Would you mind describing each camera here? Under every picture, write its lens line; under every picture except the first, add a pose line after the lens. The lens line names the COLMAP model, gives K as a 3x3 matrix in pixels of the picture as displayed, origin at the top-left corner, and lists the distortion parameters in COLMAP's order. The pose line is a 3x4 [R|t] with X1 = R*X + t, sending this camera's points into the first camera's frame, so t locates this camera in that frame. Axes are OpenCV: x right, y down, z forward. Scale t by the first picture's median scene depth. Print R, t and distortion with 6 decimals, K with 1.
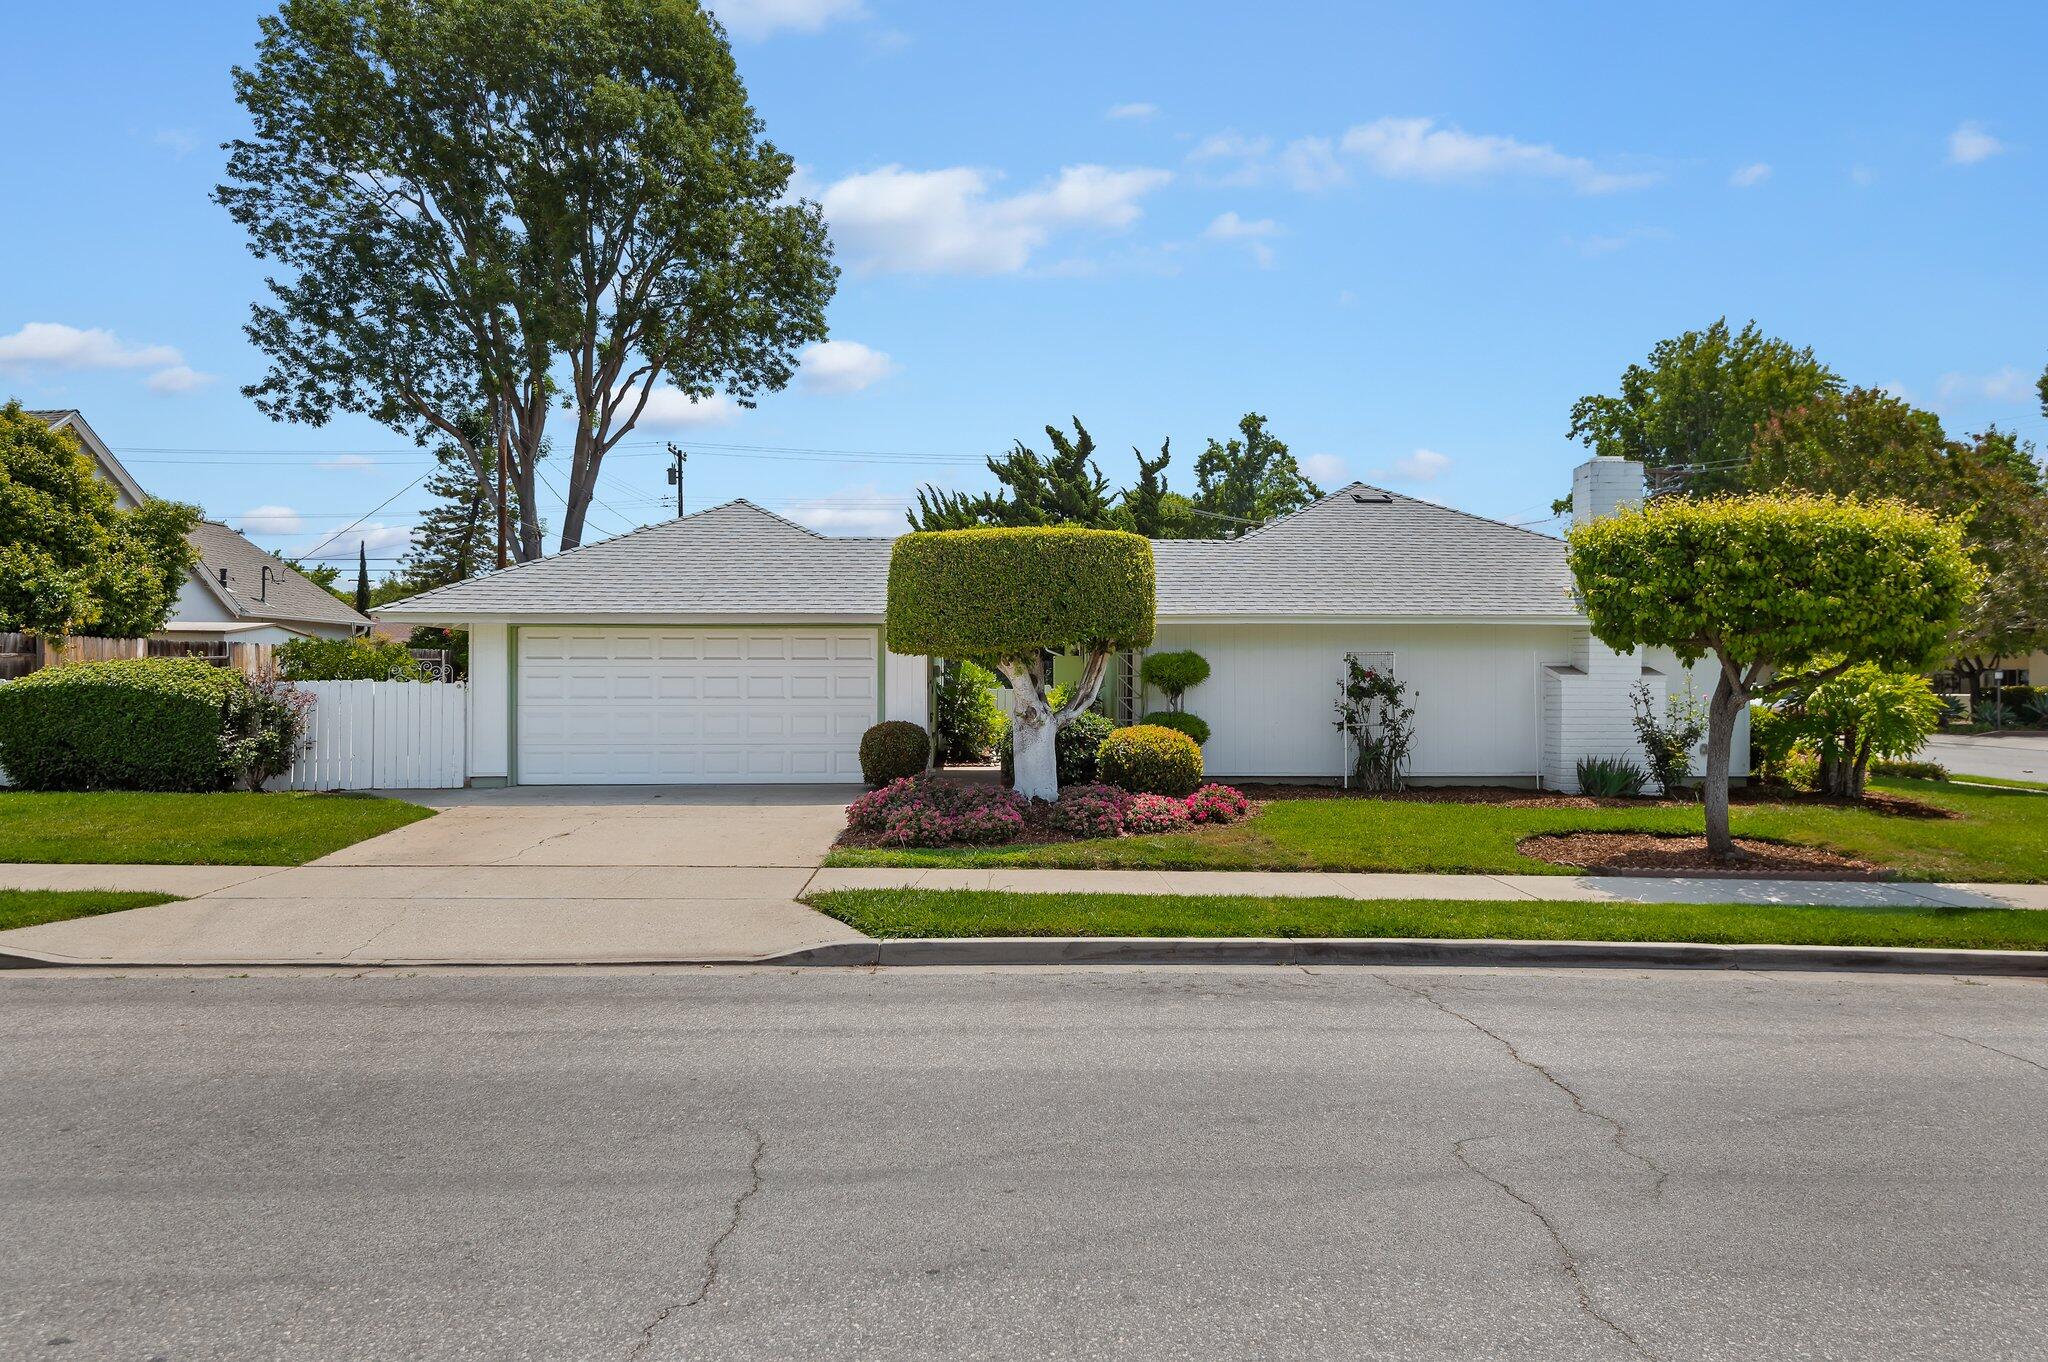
lens RADIAL K [[1293.1, 0, 1024.1], [0, 1293.1, 683.0], [0, 0, 1]] dist [0.004448, -0.001943]
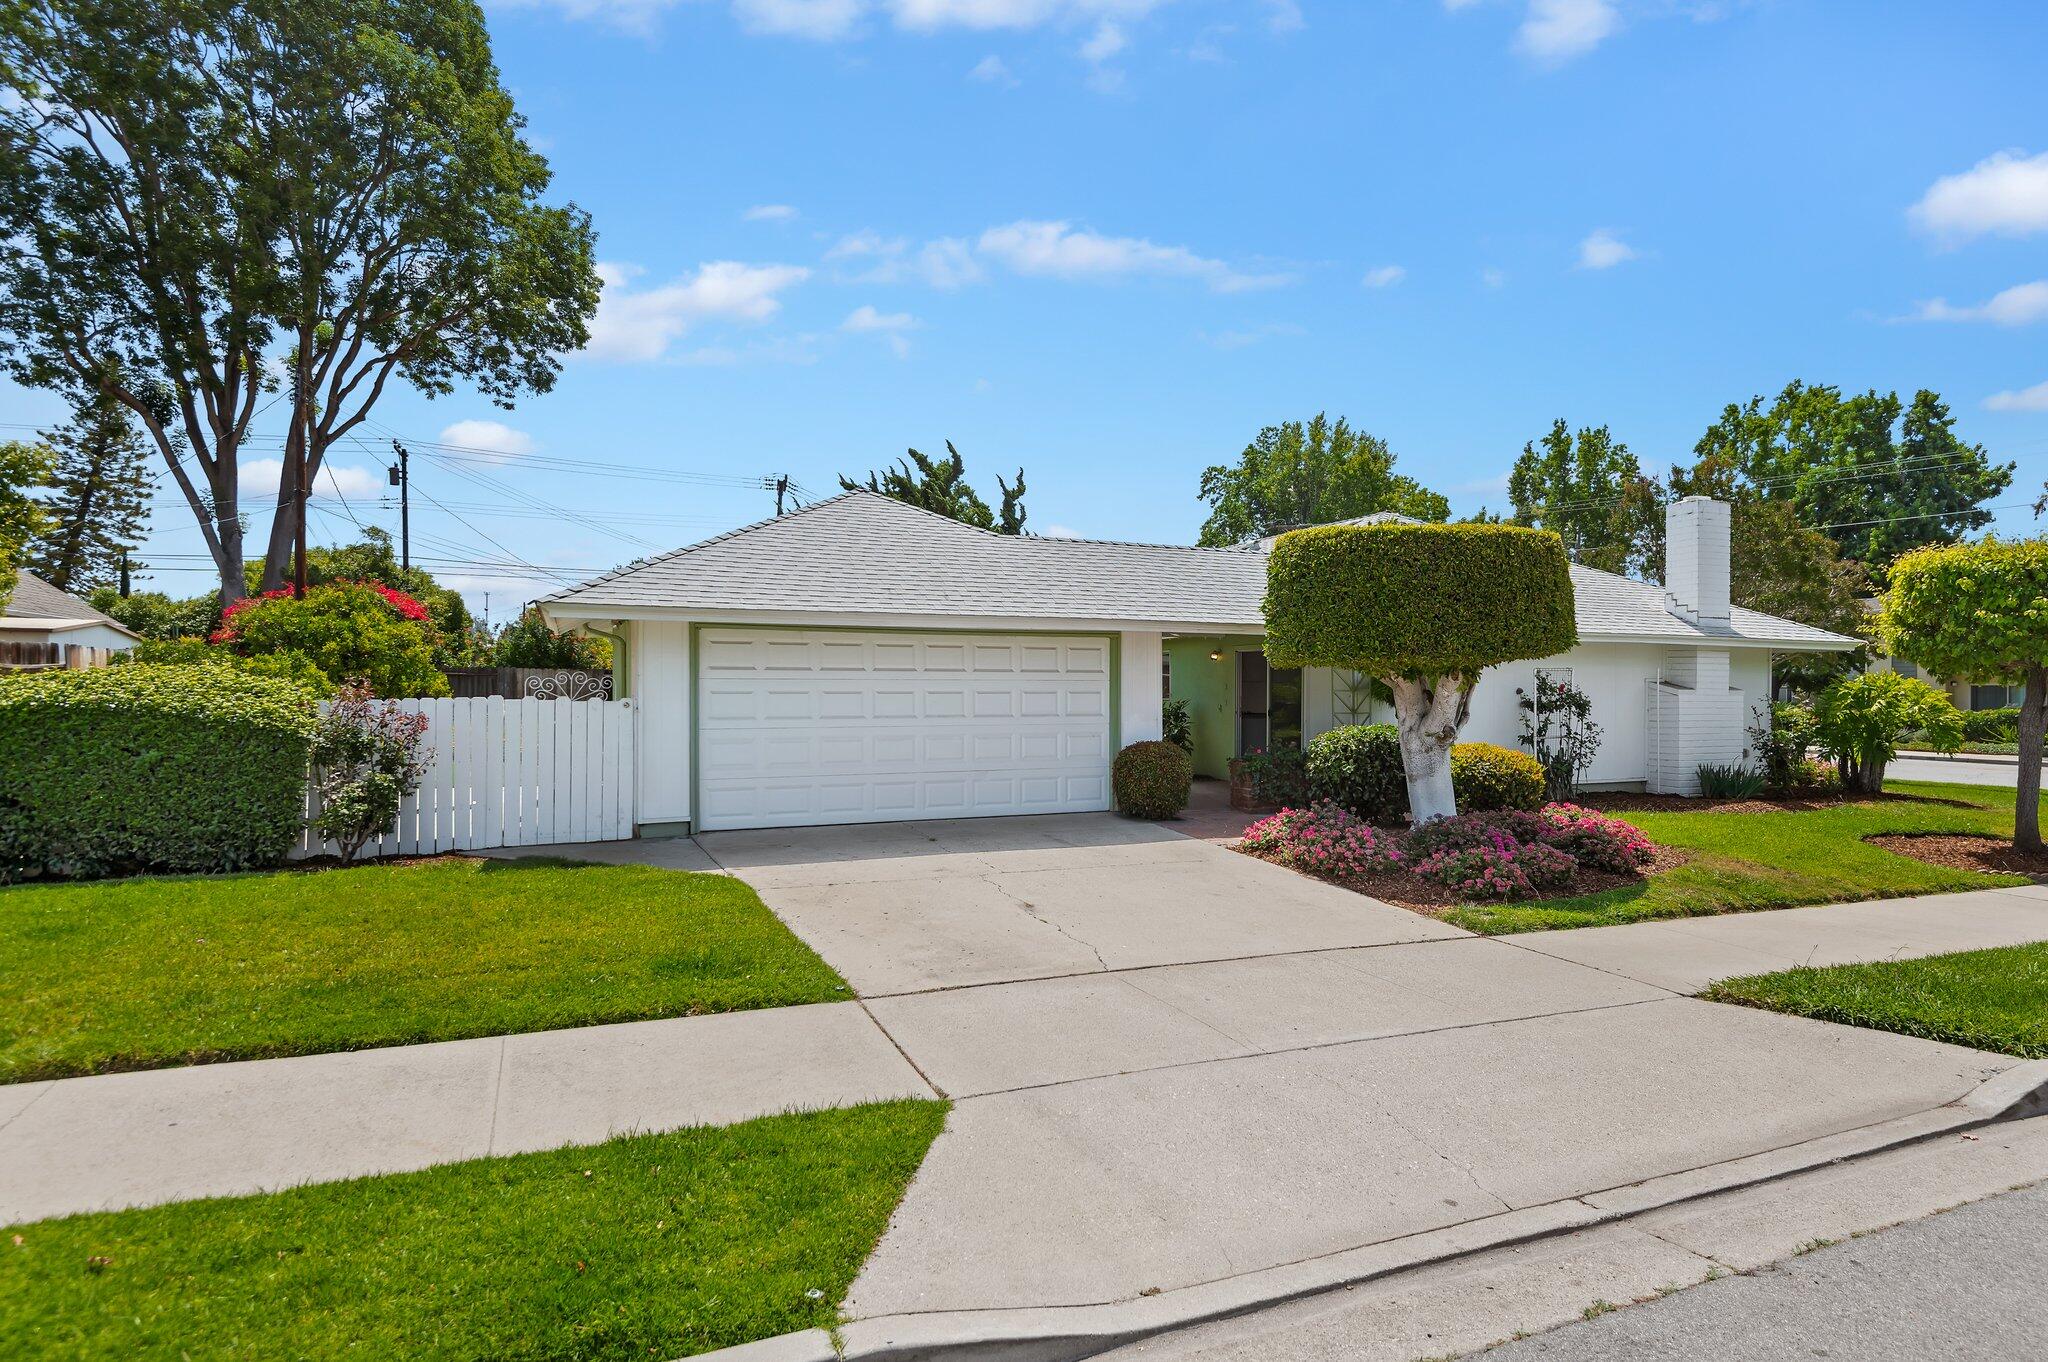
lens RADIAL K [[1108.2, 0, 1025.7], [0, 1108.2, 685.2], [0, 0, 1]] dist [-0.007597, -0.004601]
pose [[0.929427, 0.002154, 0.369000, -0.158721], [0.002035, 0.999938, -0.010964, -0.000498], [-0.369001, 0.010942, 0.929365, 0.108401]]
